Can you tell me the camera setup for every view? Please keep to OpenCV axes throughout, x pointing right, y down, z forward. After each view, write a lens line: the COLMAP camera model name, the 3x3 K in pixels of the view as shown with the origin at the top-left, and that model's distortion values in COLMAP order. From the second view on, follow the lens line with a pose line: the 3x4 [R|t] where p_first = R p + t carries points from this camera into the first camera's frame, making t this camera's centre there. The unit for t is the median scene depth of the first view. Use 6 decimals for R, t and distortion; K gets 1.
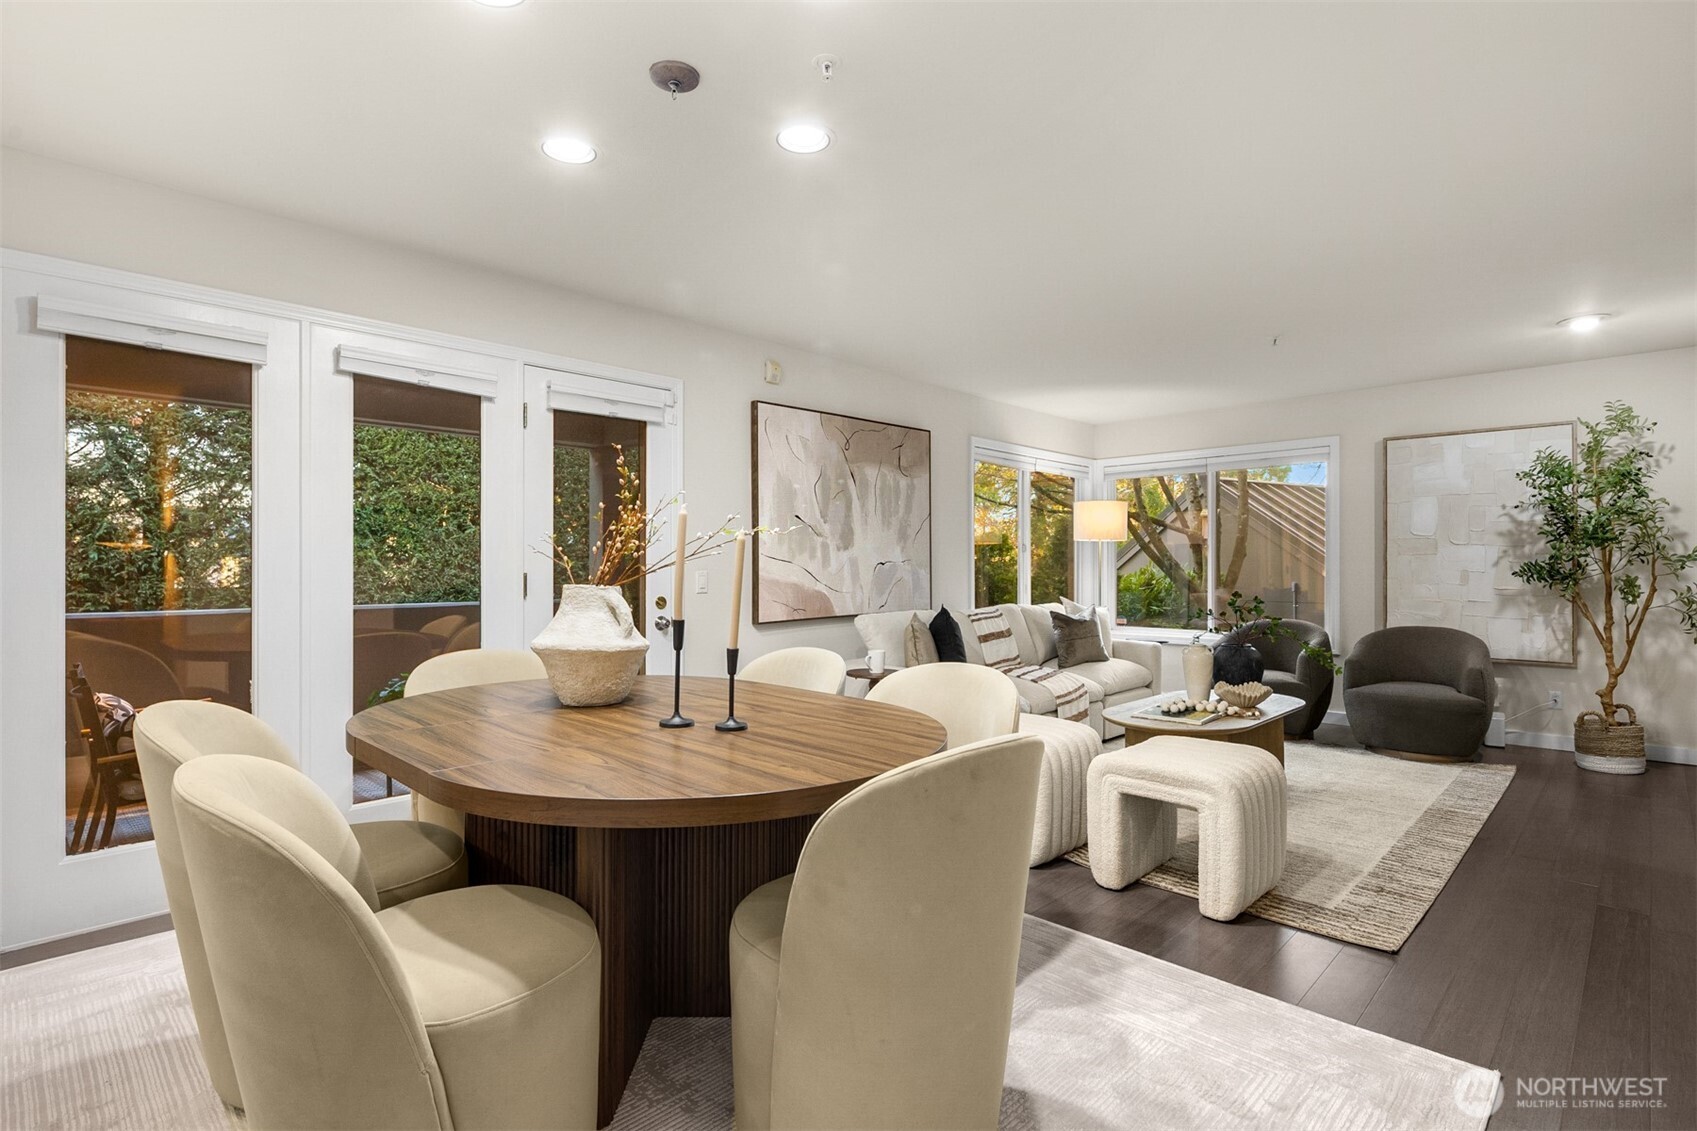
lens RADIAL K [[819.9, 0, 845.2], [0, 819.9, 565.4], [0, 0, 1]] dist [-0.000210, -0.000237]
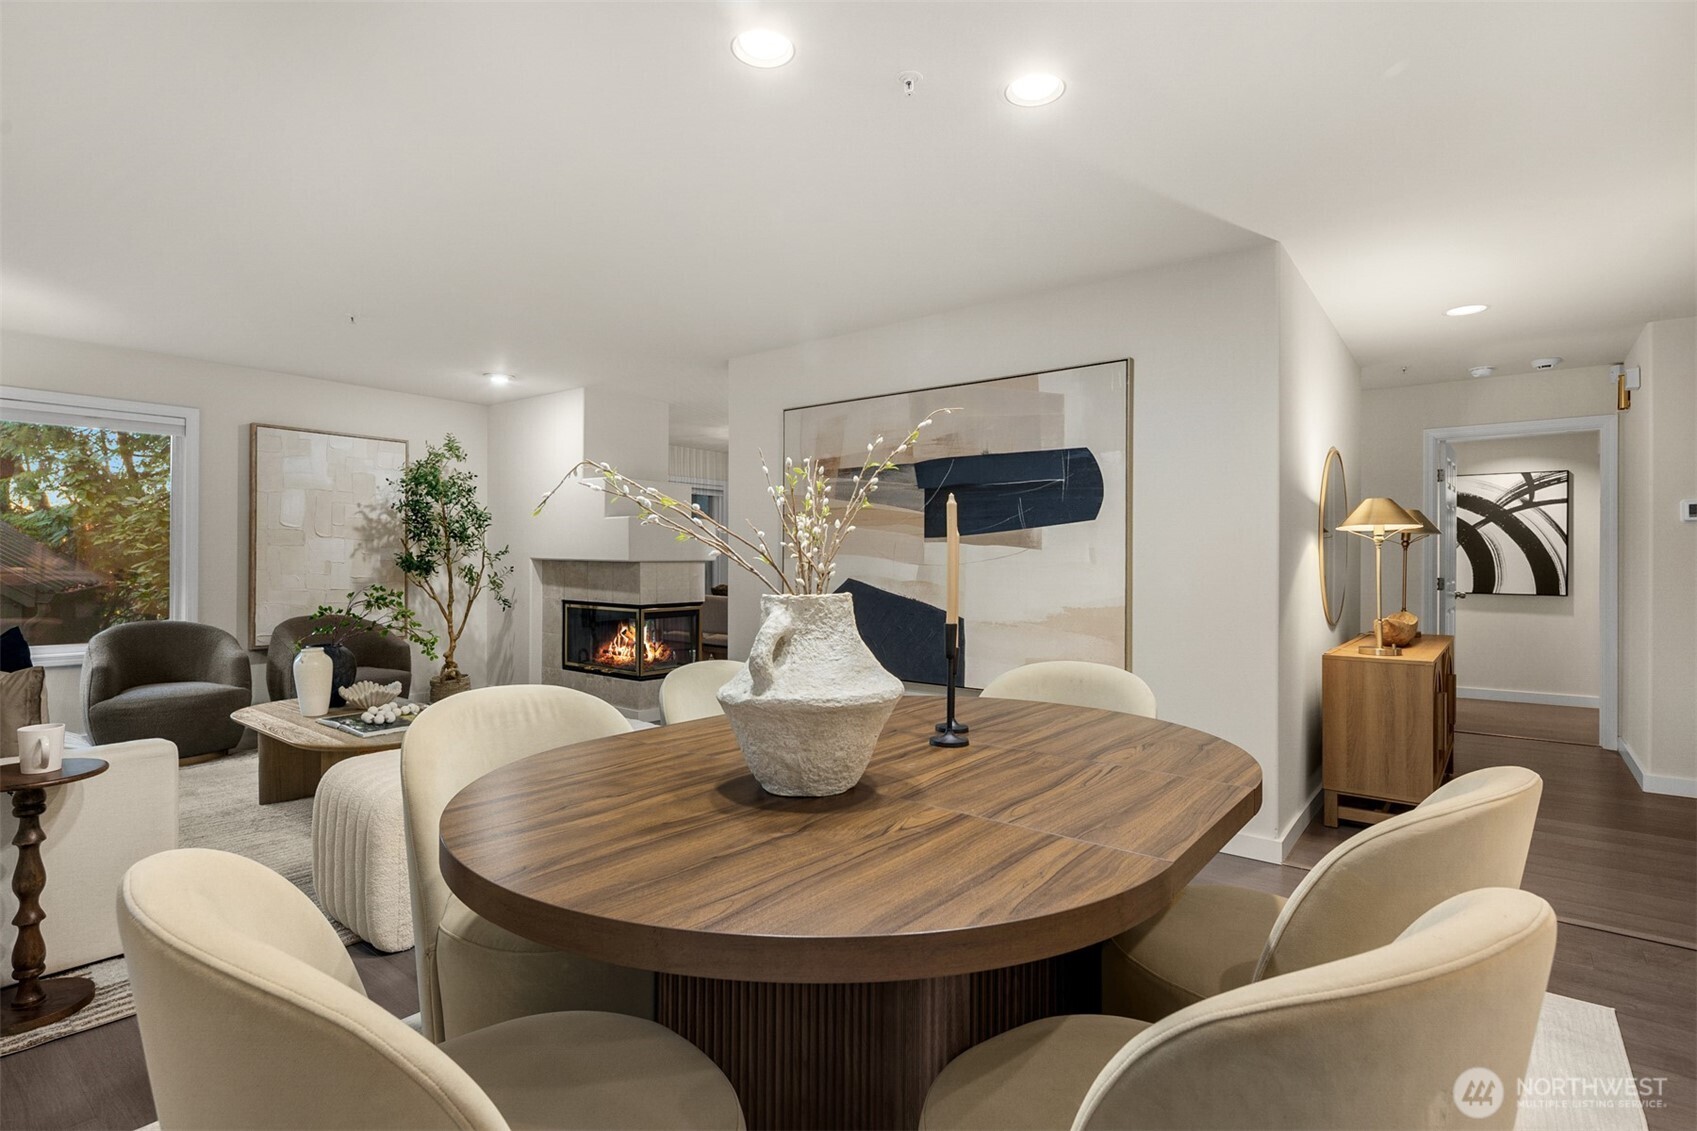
lens RADIAL K [[819.9, 0, 834.3], [0, 819.9, 560.2], [0, 0, 1]] dist [-0.000210, -0.000237]
pose [[-0.097118, -0.001225, 0.995272, -0.397228], [-0.008599, 0.999963, 0.000391, -0.001313], [-0.995236, -0.008520, -0.097125, 0.457345]]
